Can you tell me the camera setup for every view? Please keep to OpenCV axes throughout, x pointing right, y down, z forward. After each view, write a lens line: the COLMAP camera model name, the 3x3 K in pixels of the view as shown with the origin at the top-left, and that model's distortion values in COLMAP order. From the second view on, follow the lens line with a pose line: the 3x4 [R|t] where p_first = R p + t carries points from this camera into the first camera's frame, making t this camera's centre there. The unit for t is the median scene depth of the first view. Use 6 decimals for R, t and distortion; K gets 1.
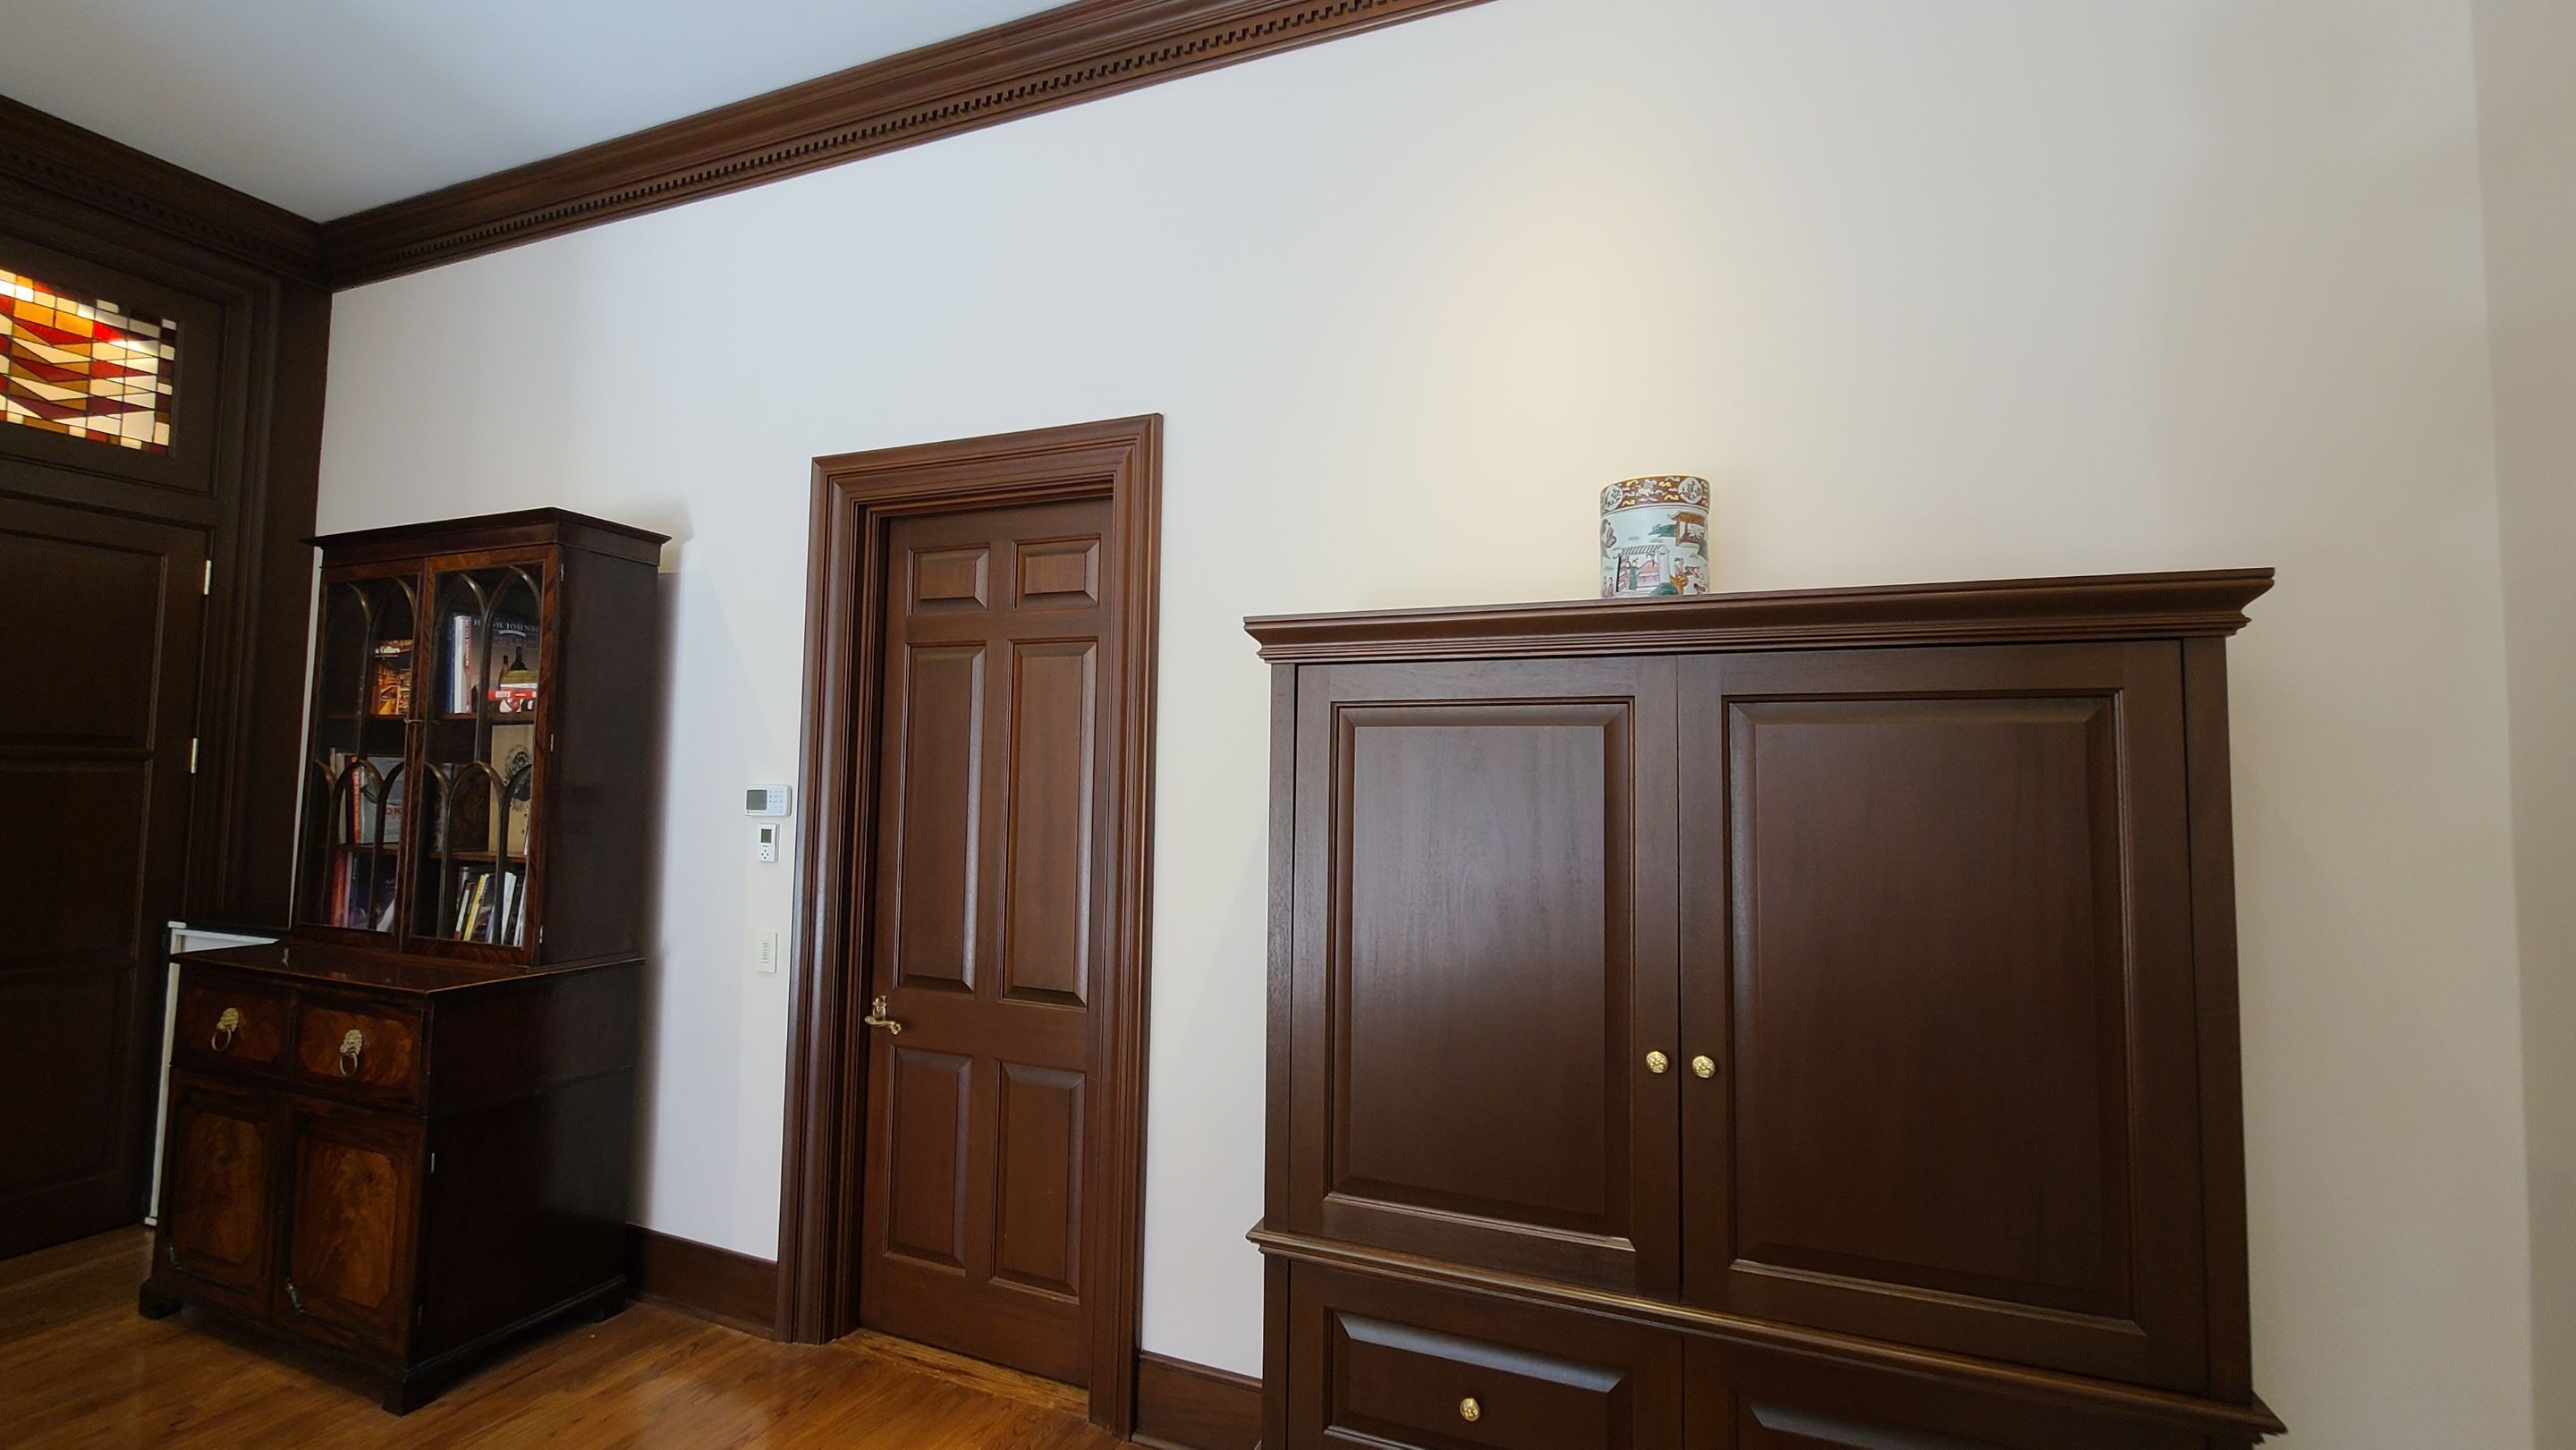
lens RADIAL K [[1041.4, 0, 1275.5], [0, 1041.4, 720.5], [0, 0, 1]] dist [0.001000, 0.000628]
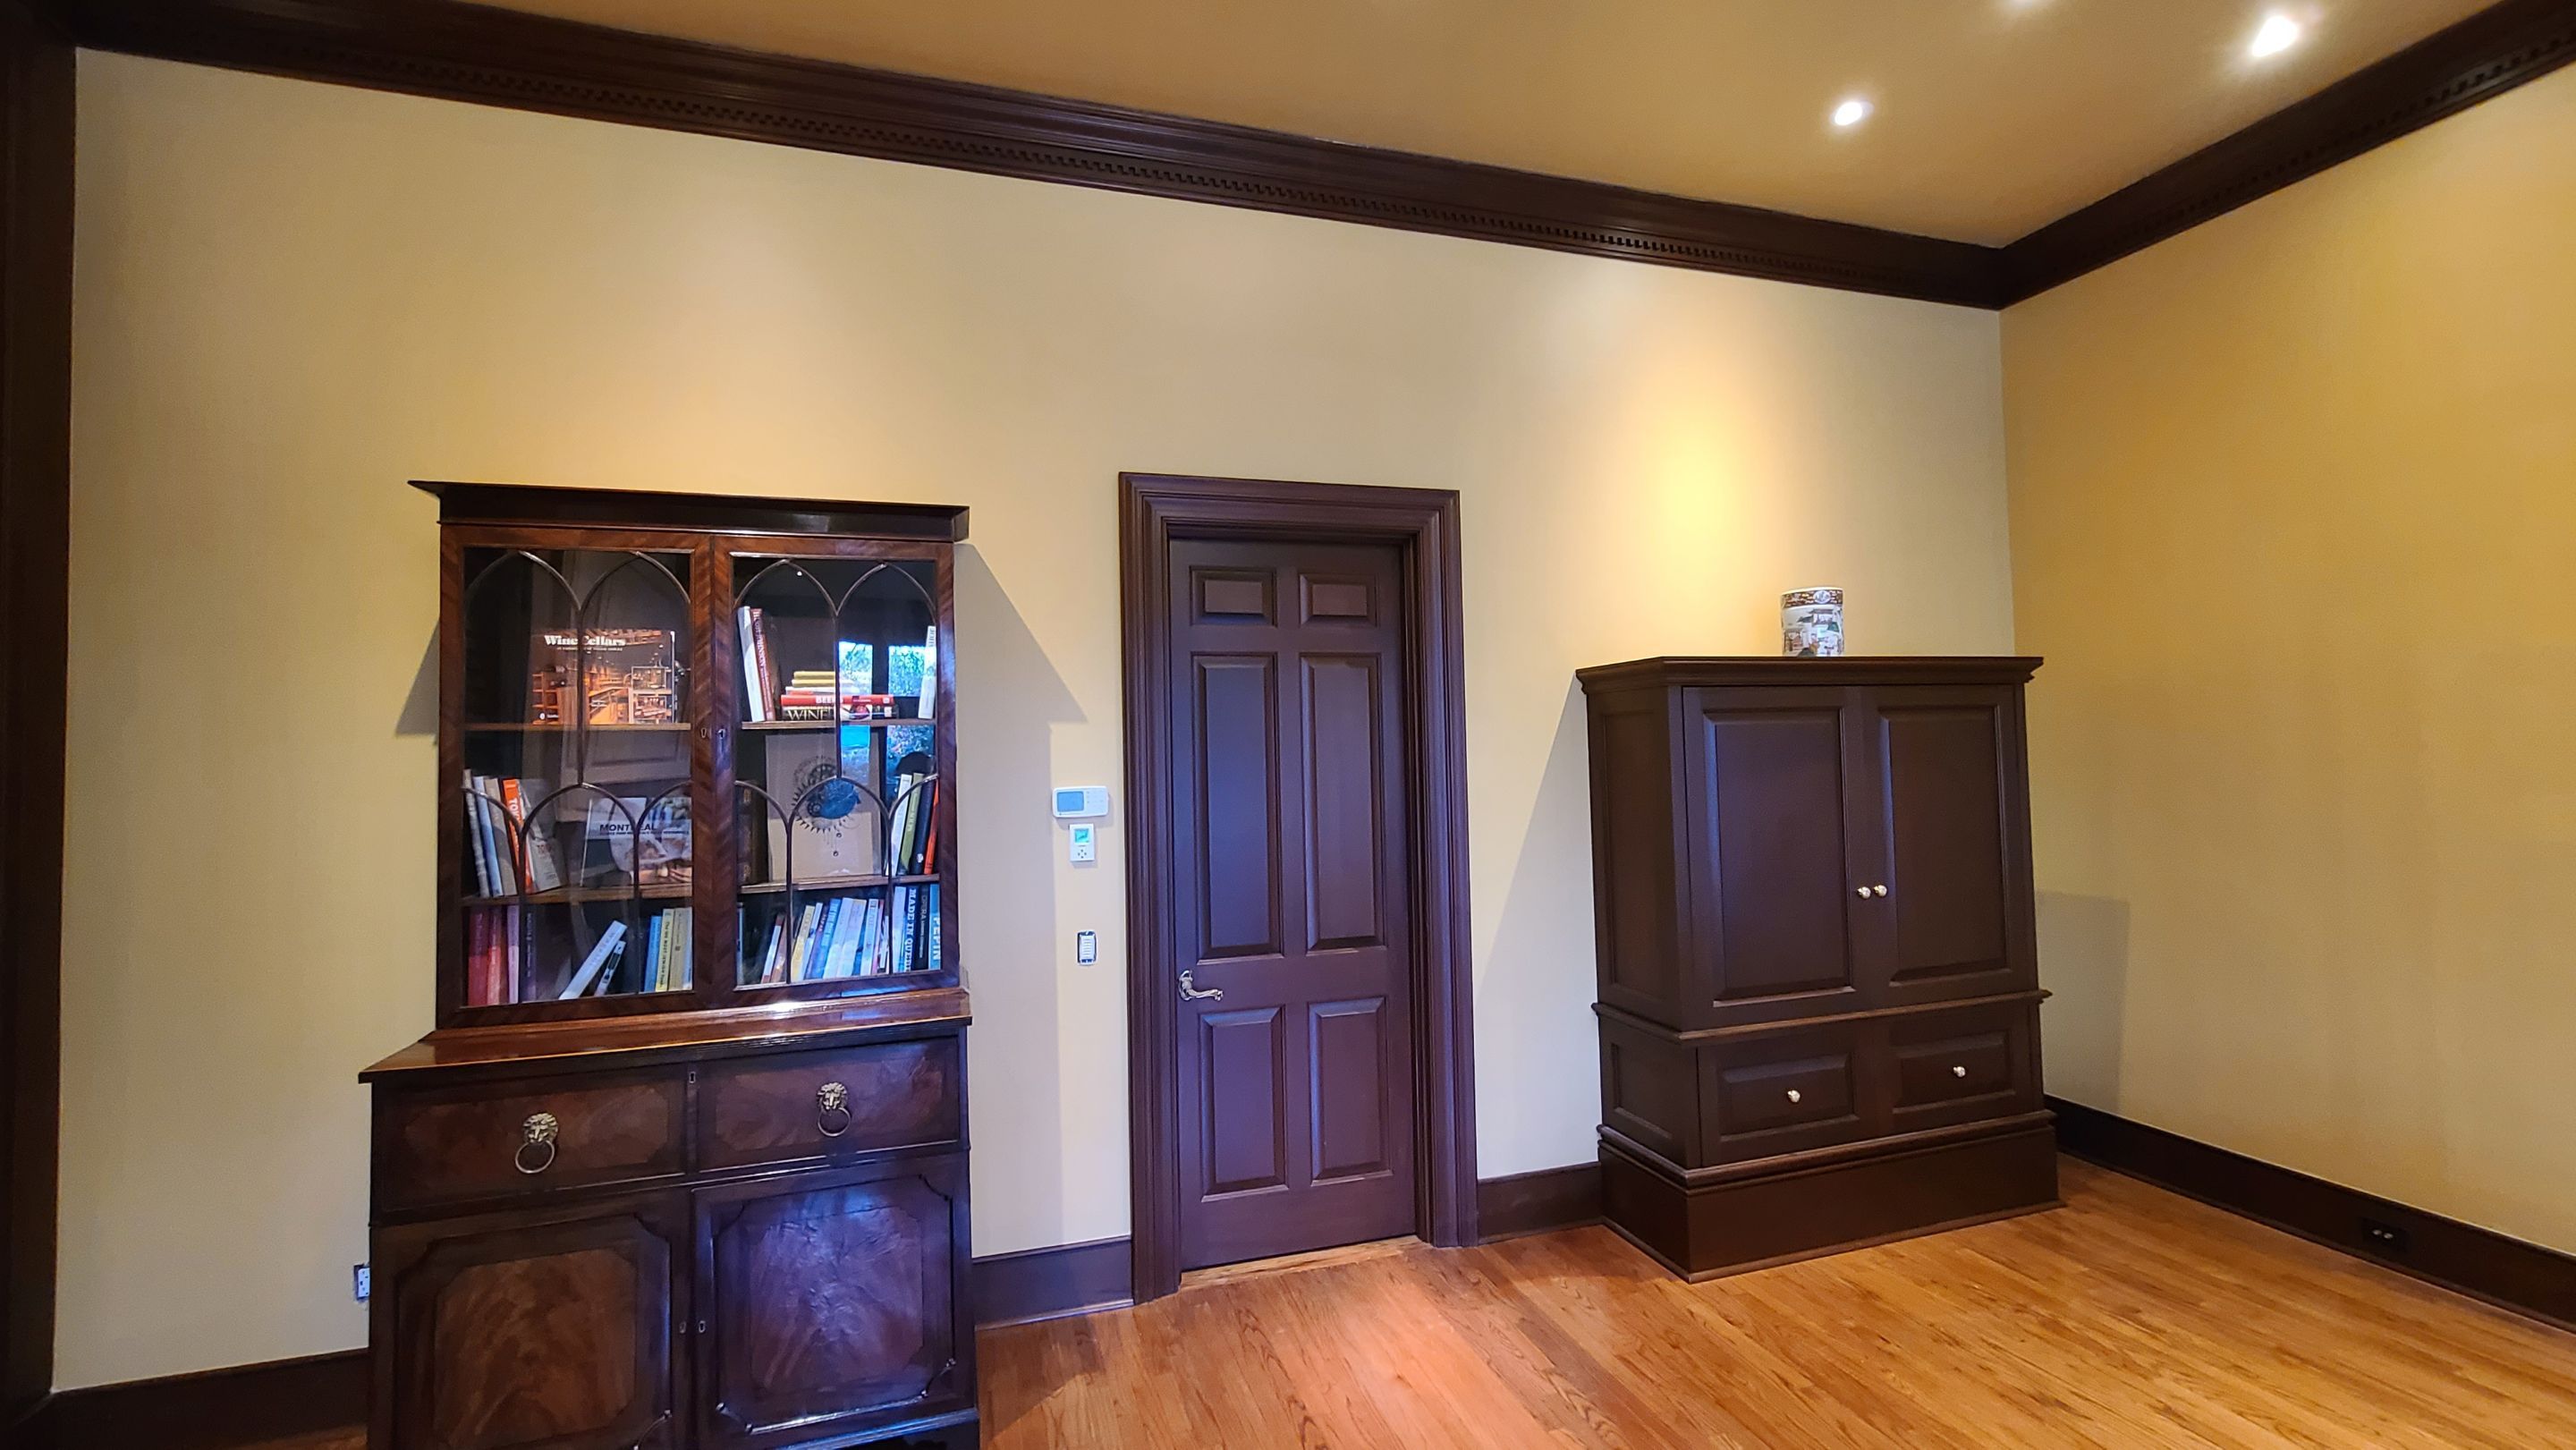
lens RADIAL K [[1041.4, 0, 1275.5], [0, 1041.4, 720.5], [0, 0, 1]] dist [0.001000, 0.000628]
pose [[0.787735, -0.011388, 0.615908, -1.082440], [0.003631, 0.999898, 0.013844, -0.019859], [-0.616003, -0.008669, 0.787696, 0.078603]]
